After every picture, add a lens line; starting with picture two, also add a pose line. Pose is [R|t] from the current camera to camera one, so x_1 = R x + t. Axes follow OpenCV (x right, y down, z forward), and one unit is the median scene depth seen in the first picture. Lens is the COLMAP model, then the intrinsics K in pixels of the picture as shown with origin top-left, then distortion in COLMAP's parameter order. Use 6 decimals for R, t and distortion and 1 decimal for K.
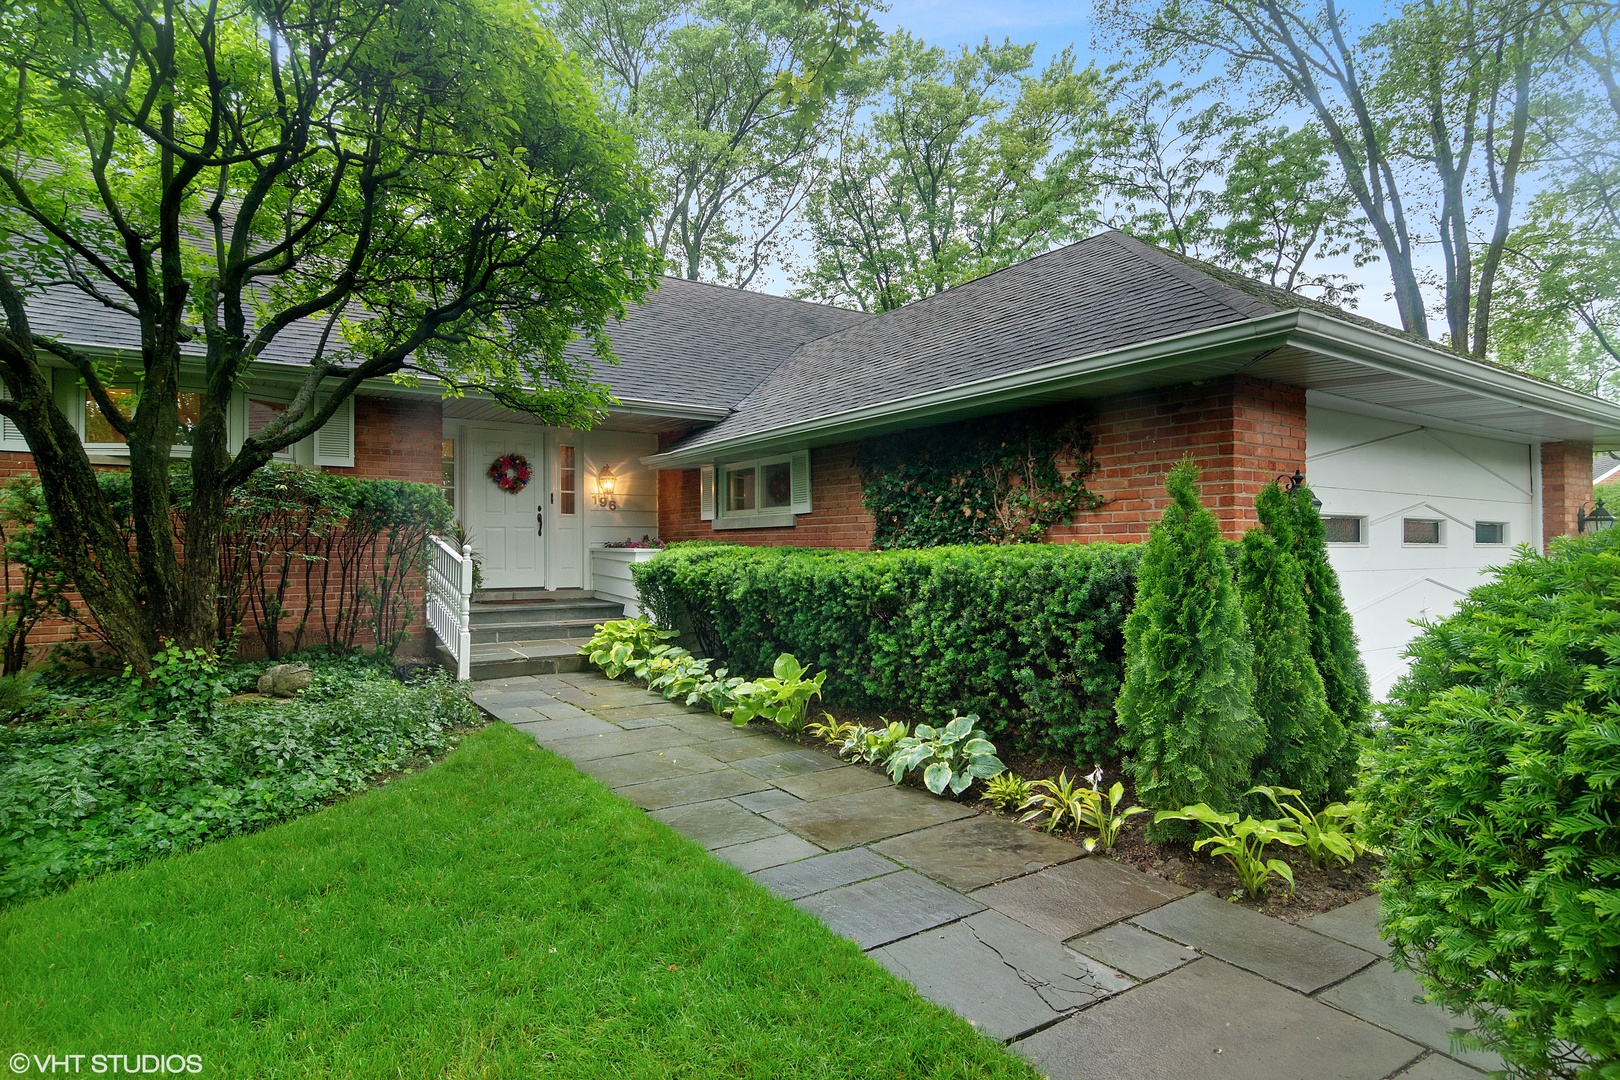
lens RADIAL K [[877.4, 0, 803.7], [0, 877.4, 530.9], [0, 0, 1]] dist [0.002029, 0.001123]
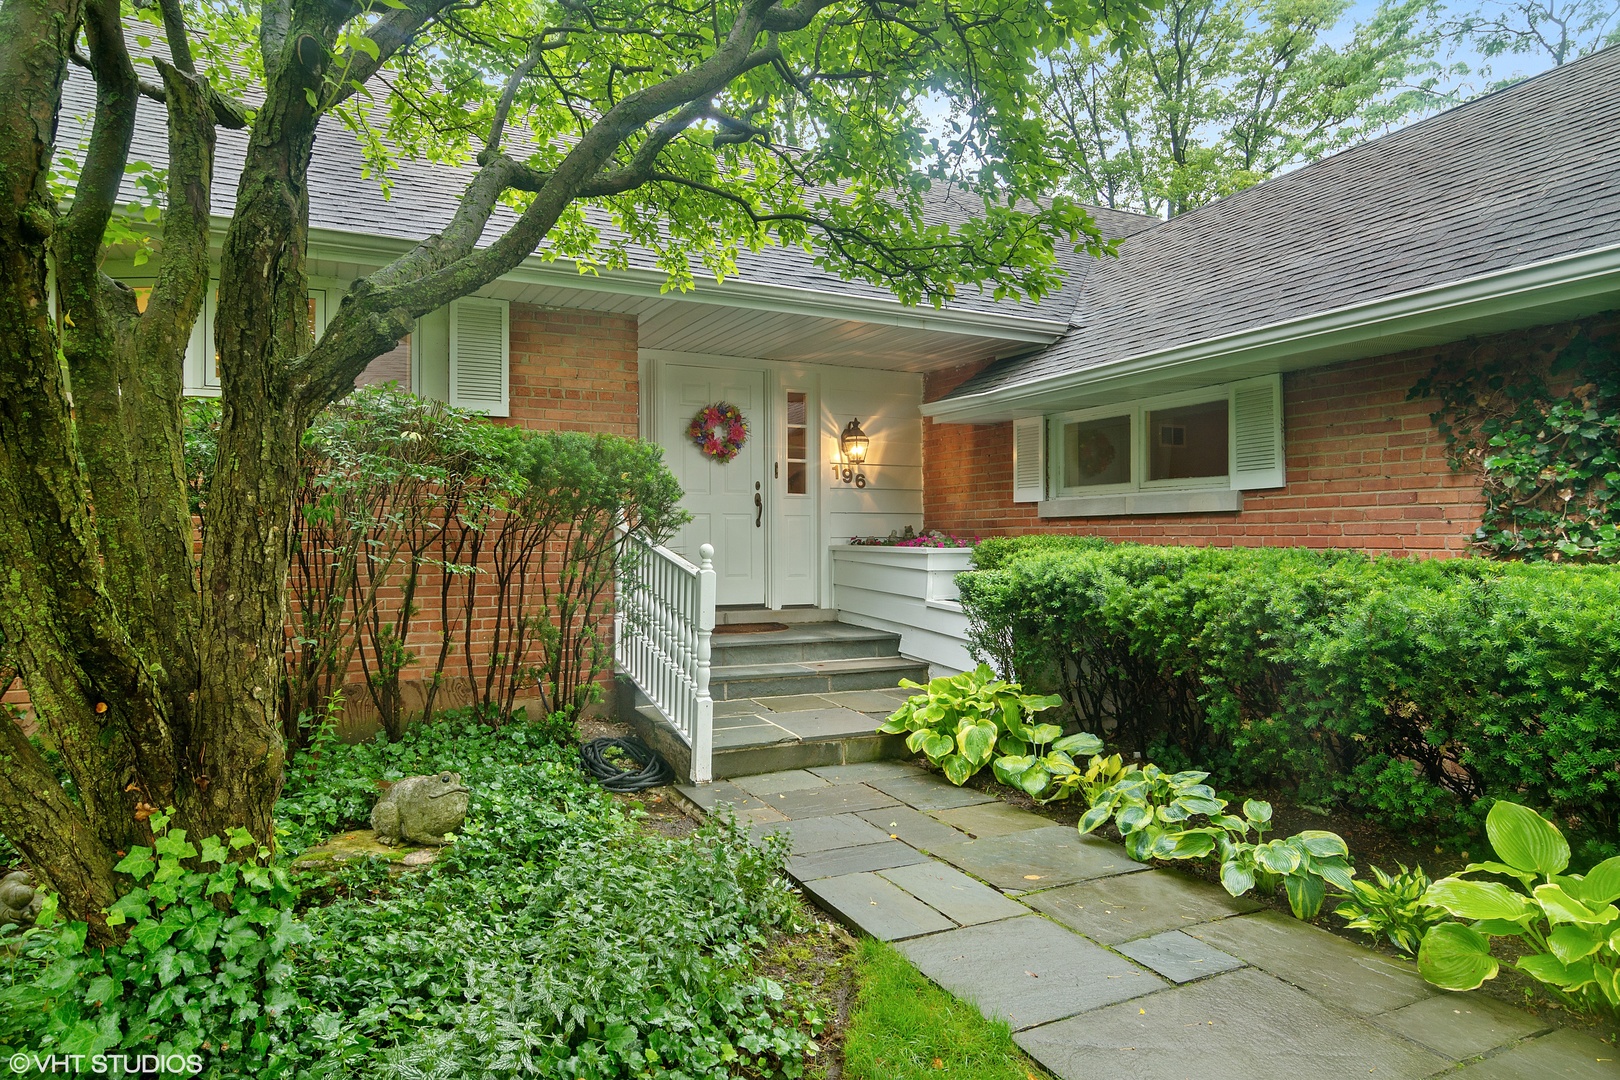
lens RADIAL K [[1006.0, 0, 805.9], [0, 1006.0, 529.6], [0, 0, 1]] dist [0.002029, 0.000185]
pose [[0.990452, 0.002125, -0.137839, -0.226105], [-0.000772, 0.999951, 0.009867, 0.000105], [0.137854, -0.009666, 0.990405, 0.354545]]
